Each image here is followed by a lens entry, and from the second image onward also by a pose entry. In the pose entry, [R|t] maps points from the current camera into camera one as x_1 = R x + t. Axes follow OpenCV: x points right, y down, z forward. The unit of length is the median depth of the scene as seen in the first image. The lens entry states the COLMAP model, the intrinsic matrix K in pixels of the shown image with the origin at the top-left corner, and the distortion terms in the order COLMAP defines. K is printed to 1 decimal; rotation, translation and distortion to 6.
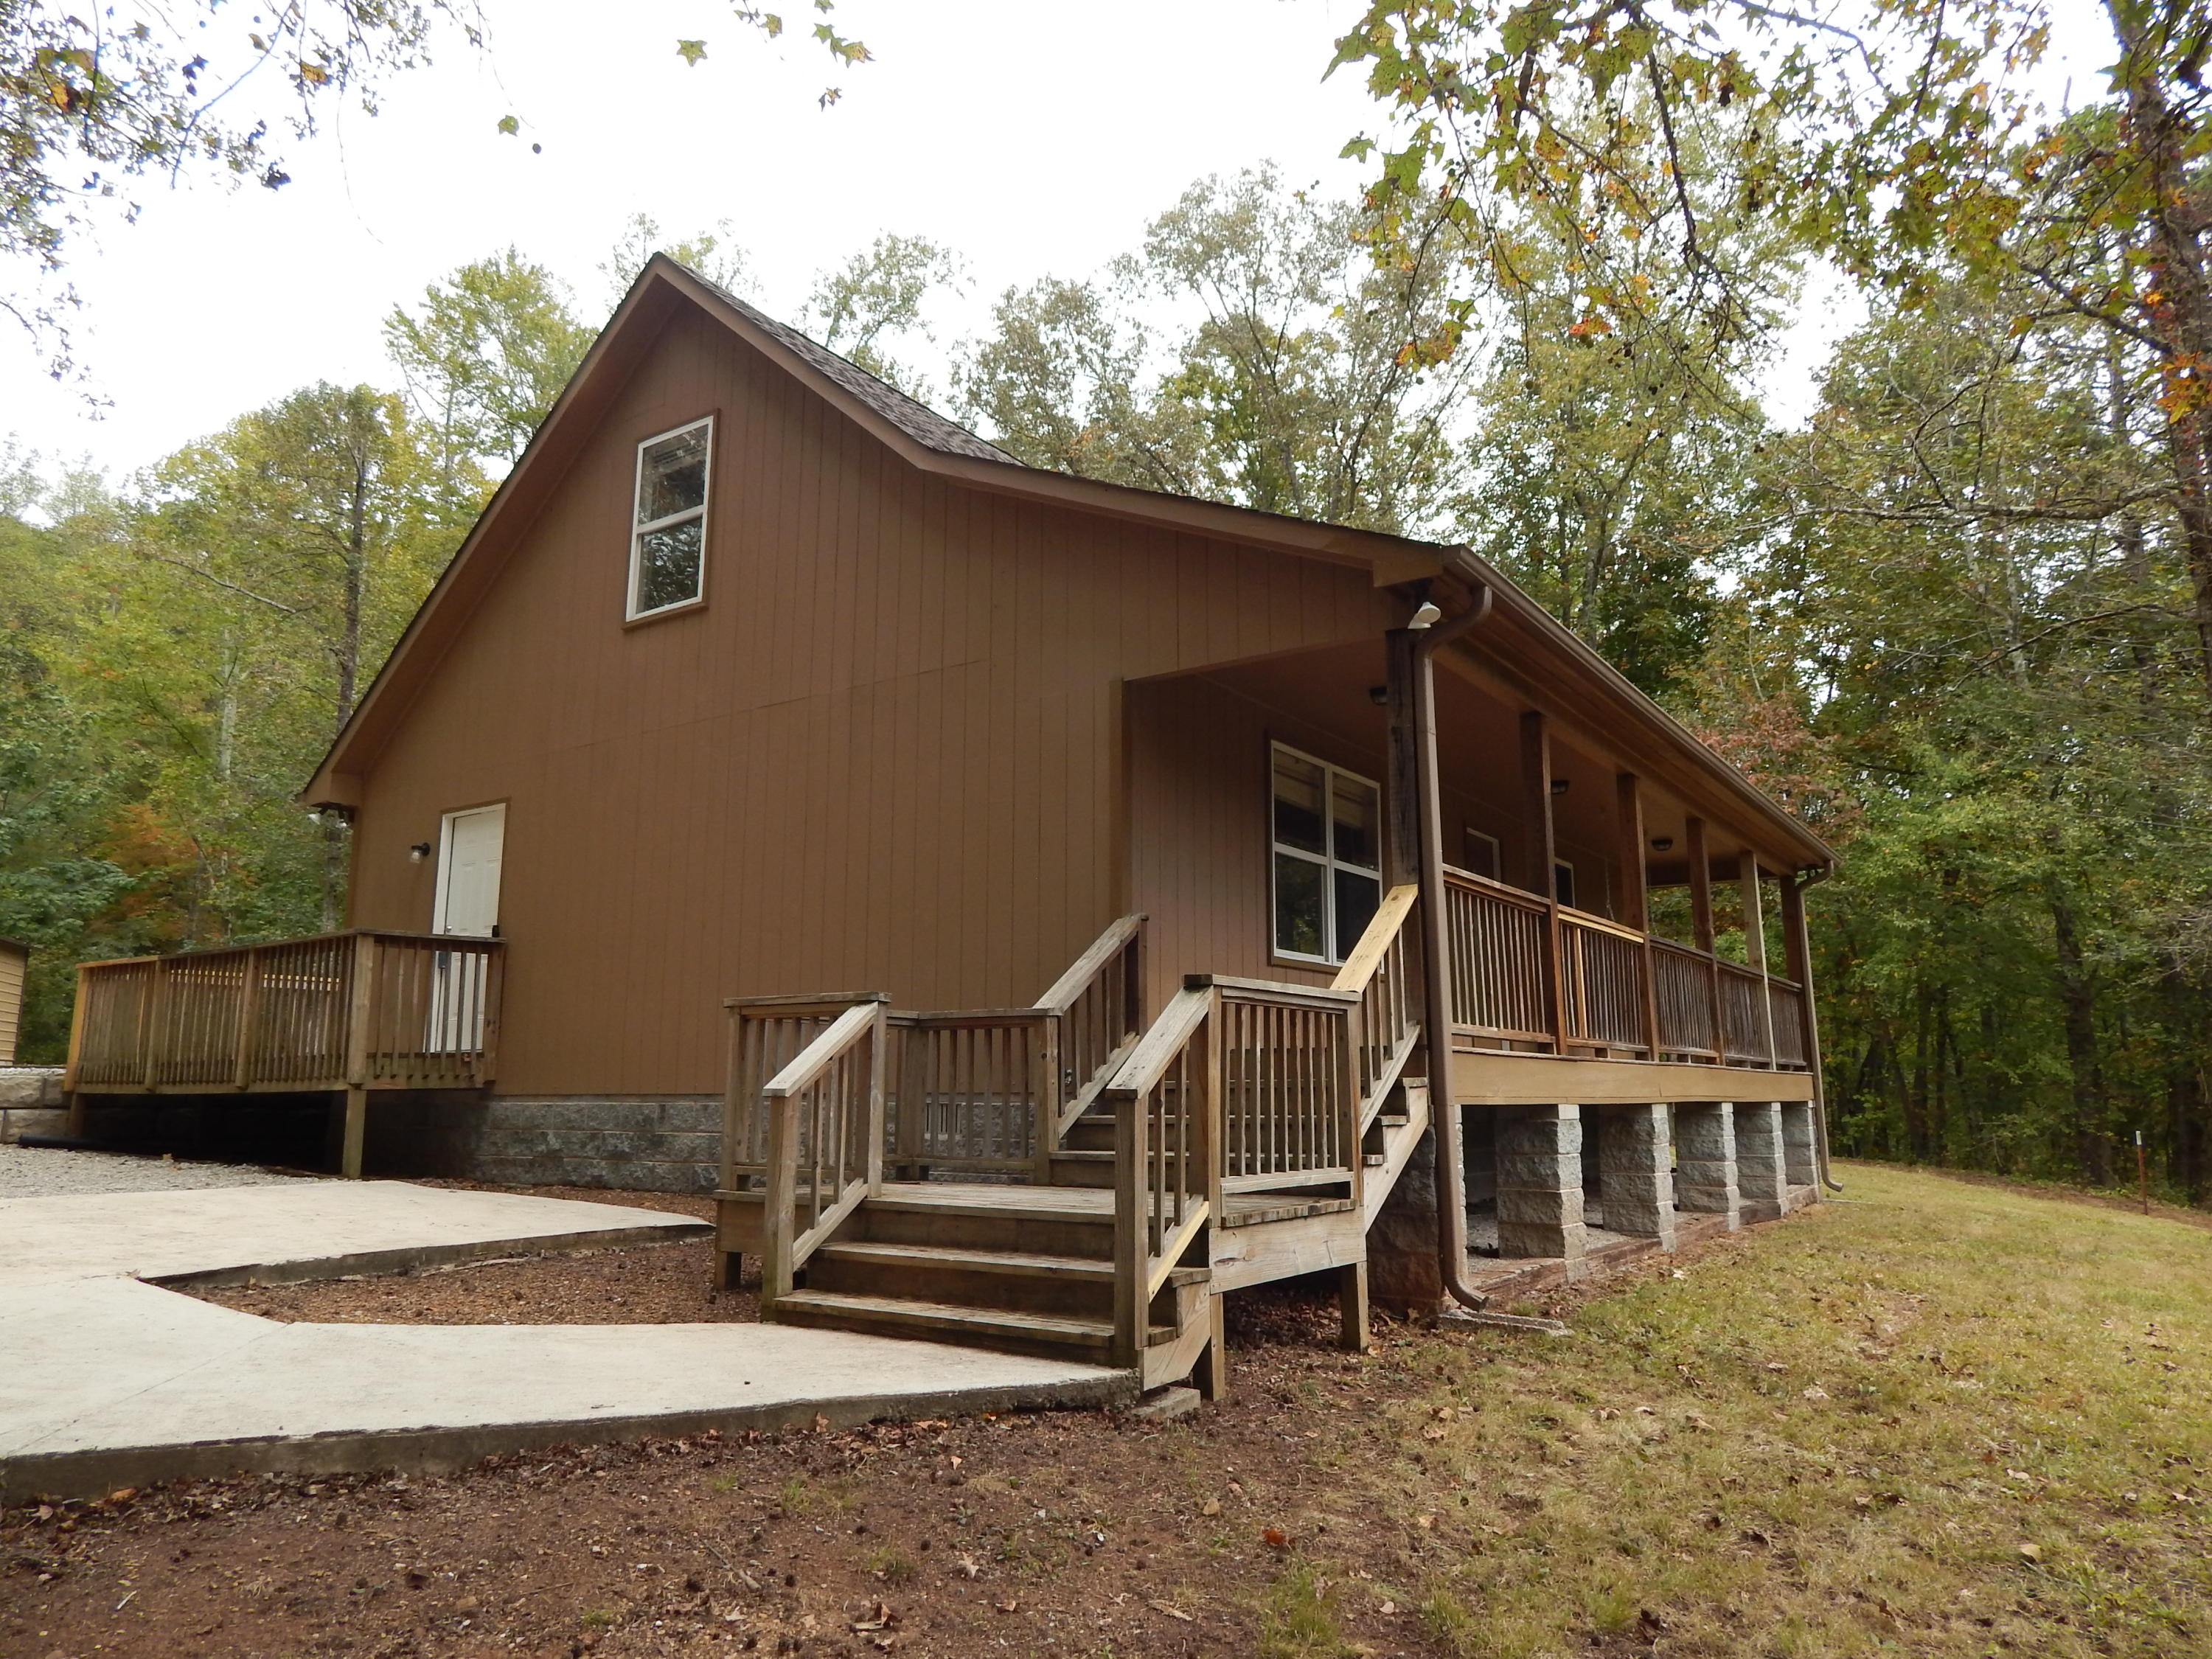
lens RADIAL K [[1457.5, 0, 1111.2], [0, 1457.5, 821.1], [0, 0, 1]] dist [0.007715, -0.020117]
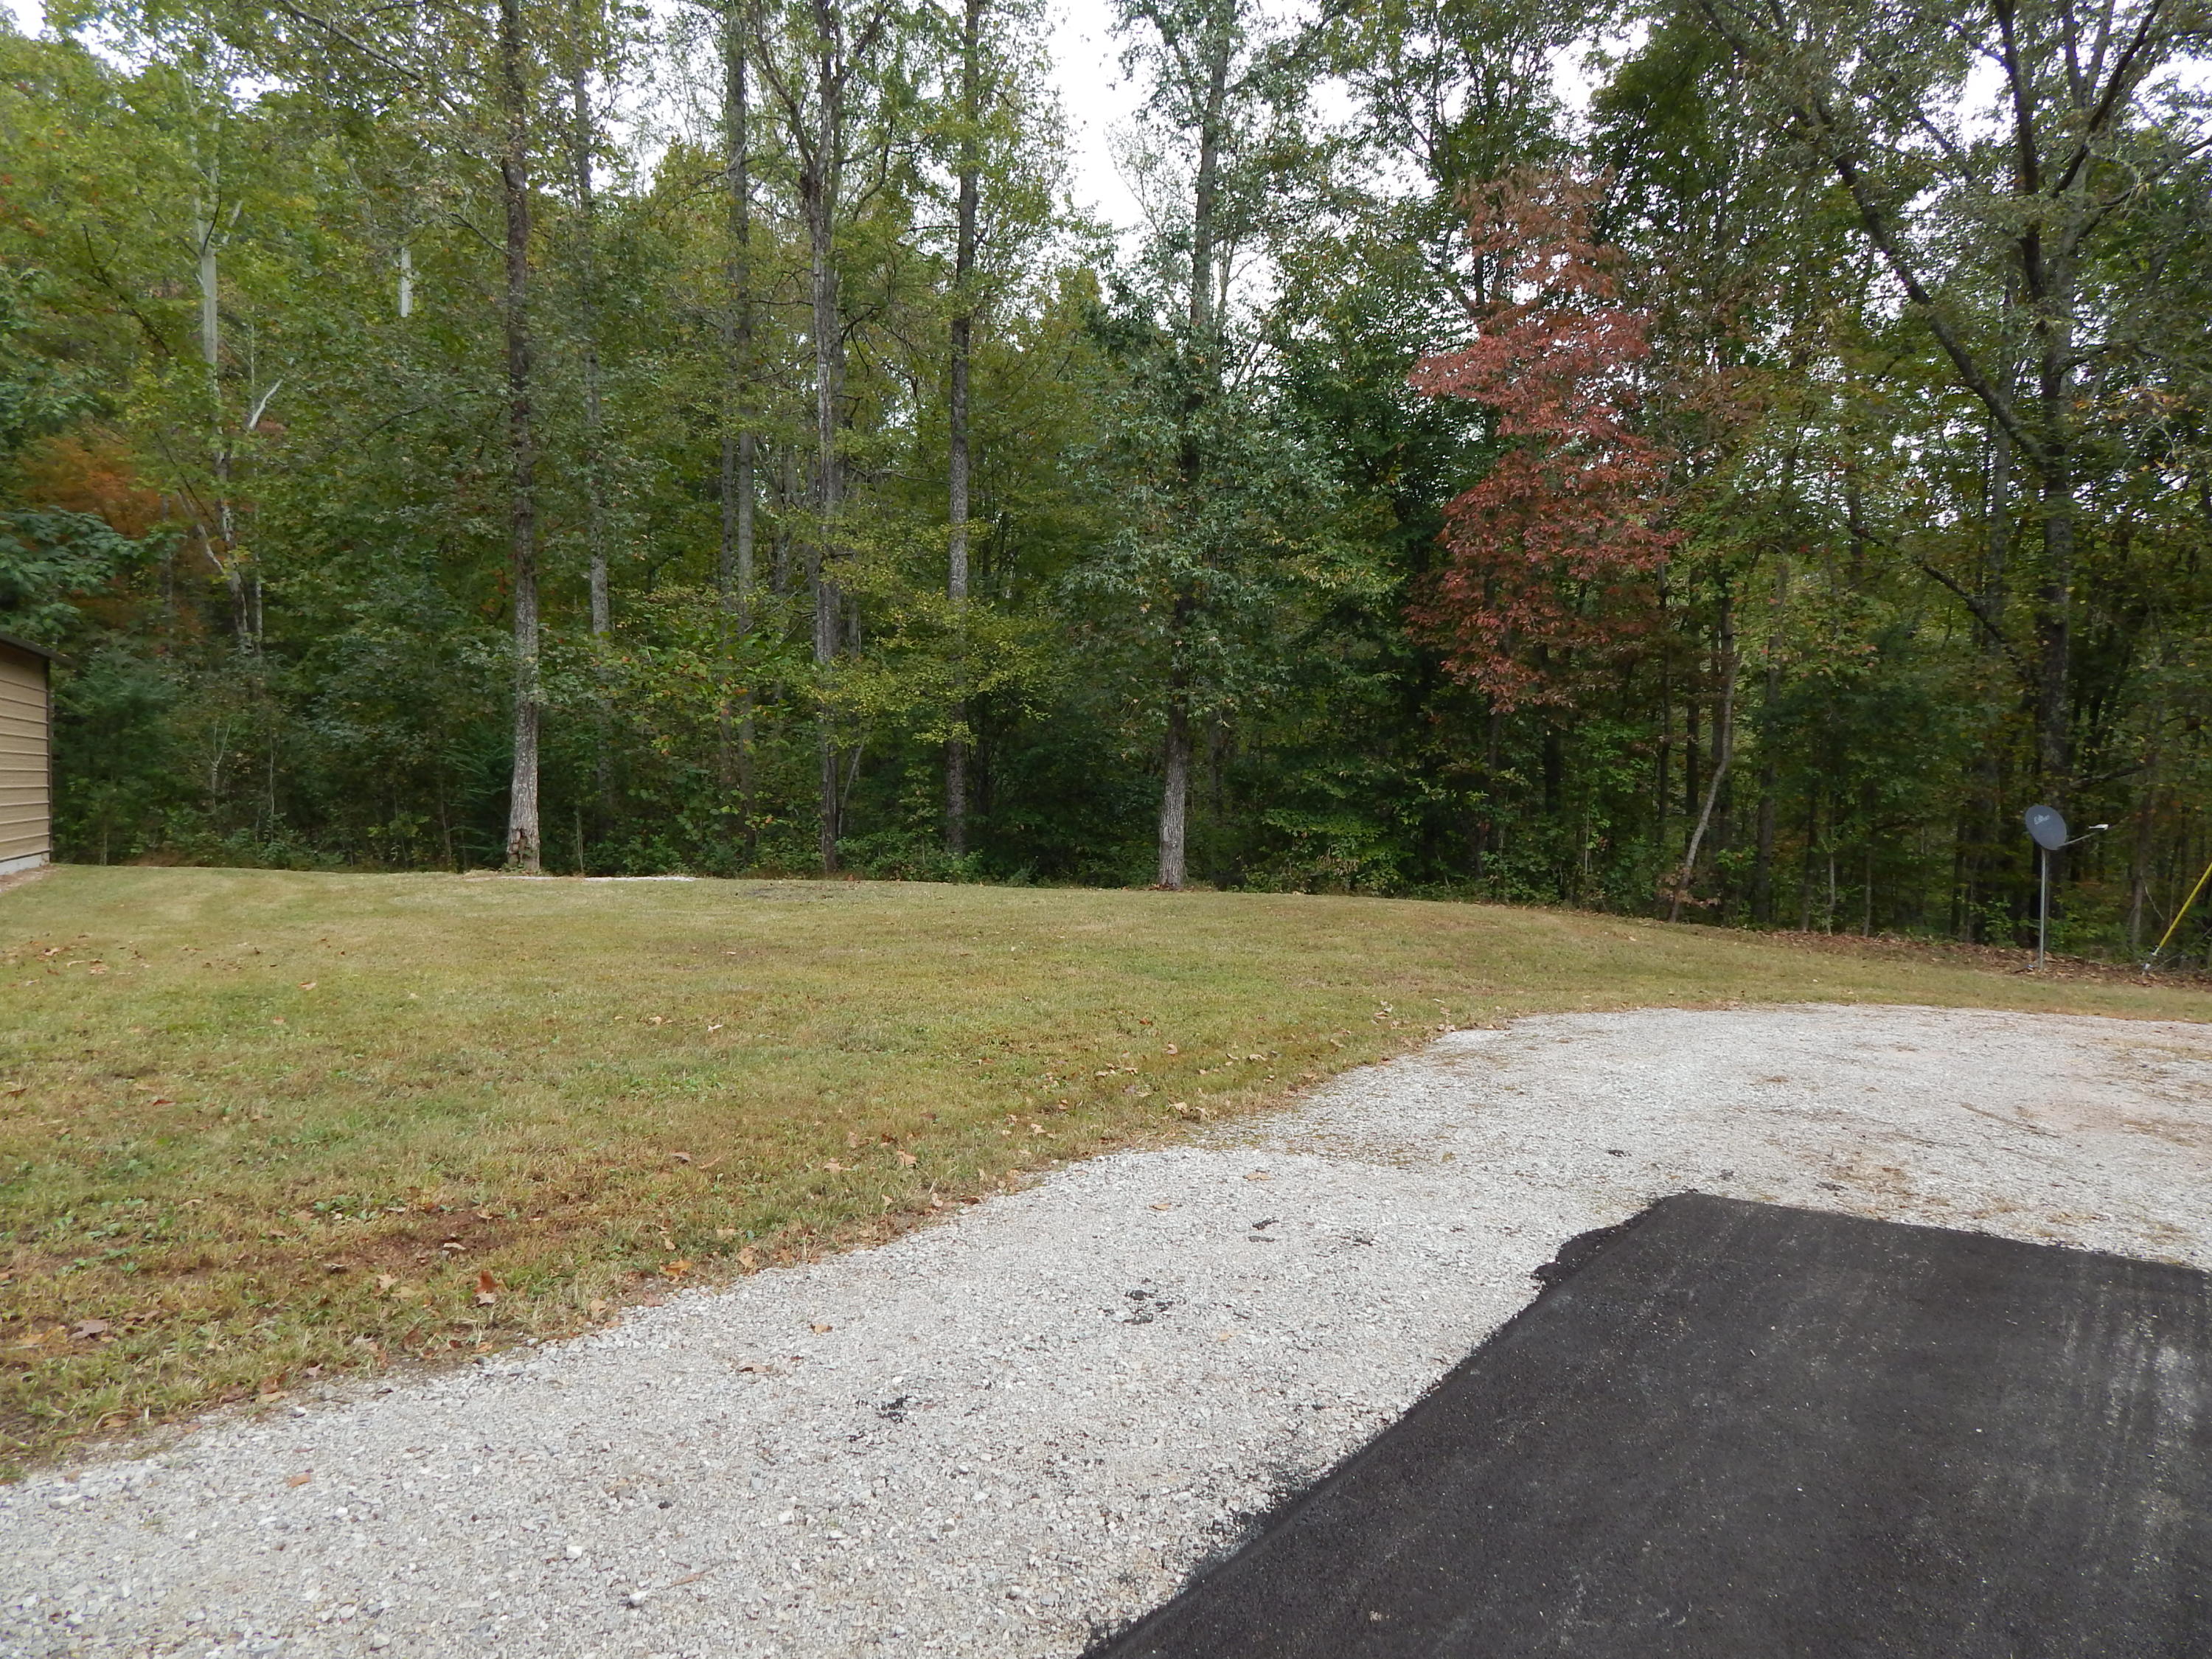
lens RADIAL K [[1457.5, 0, 1111.2], [0, 1457.5, 821.1], [0, 0, 1]] dist [0.007715, -0.020117]
pose [[0.996464, 0.008742, 0.083569, -0.308232], [-0.025737, 0.978522, 0.204528, 0.018549], [-0.079986, -0.205955, 0.975287, 0.325588]]
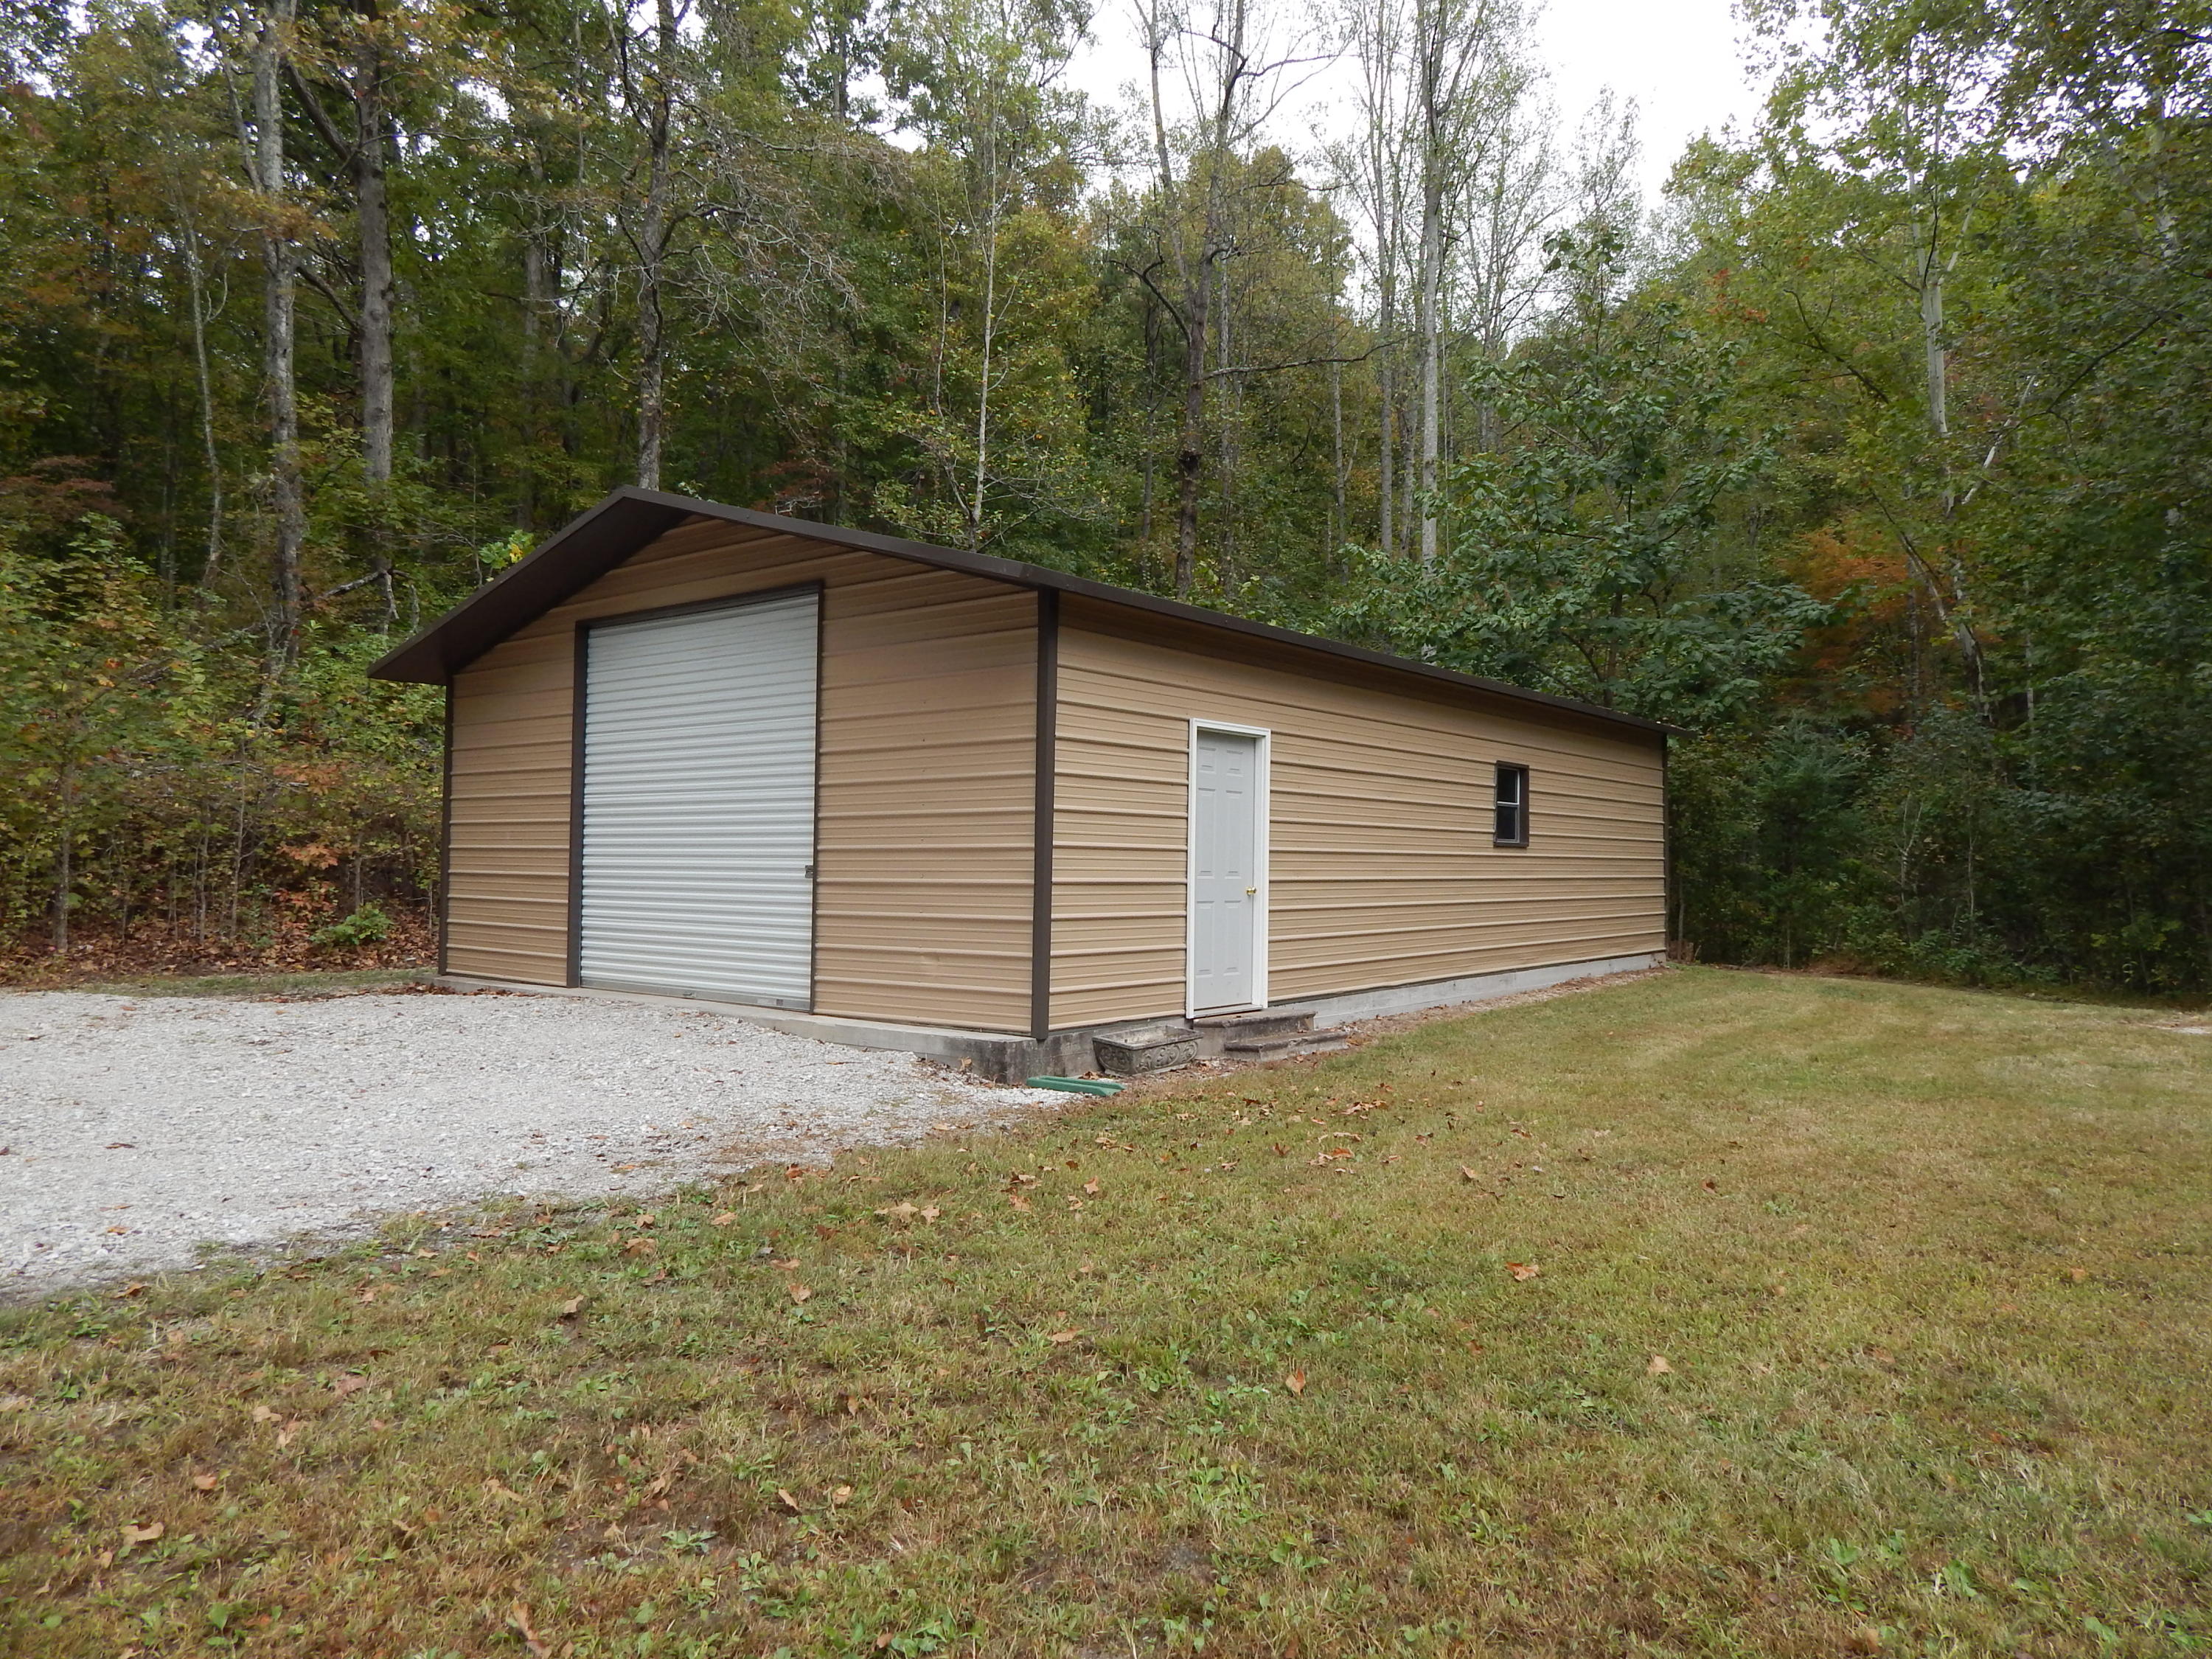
lens RADIAL K [[1457.5, 0, 1111.2], [0, 1457.5, 821.1], [0, 0, 1]] dist [0.007715, -0.020117]
pose [[0.505209, -0.021480, -0.862730, -0.333550], [0.149750, 0.986707, 0.063125, 0.047273], [0.849905, -0.161085, 0.501710, 0.475228]]
